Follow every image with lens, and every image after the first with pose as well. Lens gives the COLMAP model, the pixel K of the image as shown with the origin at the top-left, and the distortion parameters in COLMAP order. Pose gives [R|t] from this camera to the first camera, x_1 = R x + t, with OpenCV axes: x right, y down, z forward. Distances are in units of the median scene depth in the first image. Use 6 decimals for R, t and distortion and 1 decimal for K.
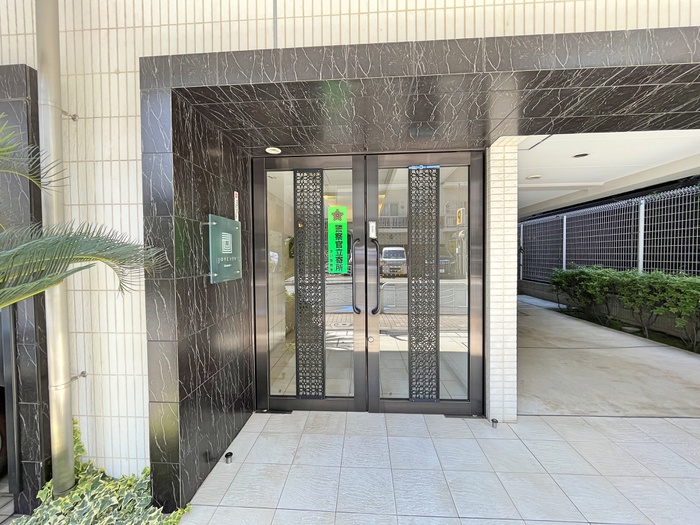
lens RADIAL K [[284.5, 0, 347.9], [0, 284.5, 260.5], [0, 0, 1]] dist [0.001316, 0.000222]
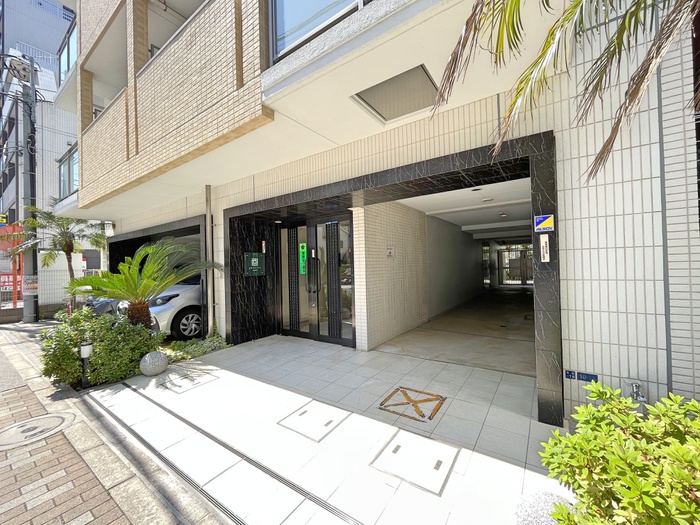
lens RADIAL K [[284.5, 0, 354.5], [0, 284.5, 262.8], [0, 0, 1]] dist [0.001316, 0.000222]
pose [[0.854391, -0.016798, -0.519360, 1.457866], [0.005645, 0.999718, -0.023047, 0.012178], [0.519601, 0.016759, 0.854245, -0.666061]]
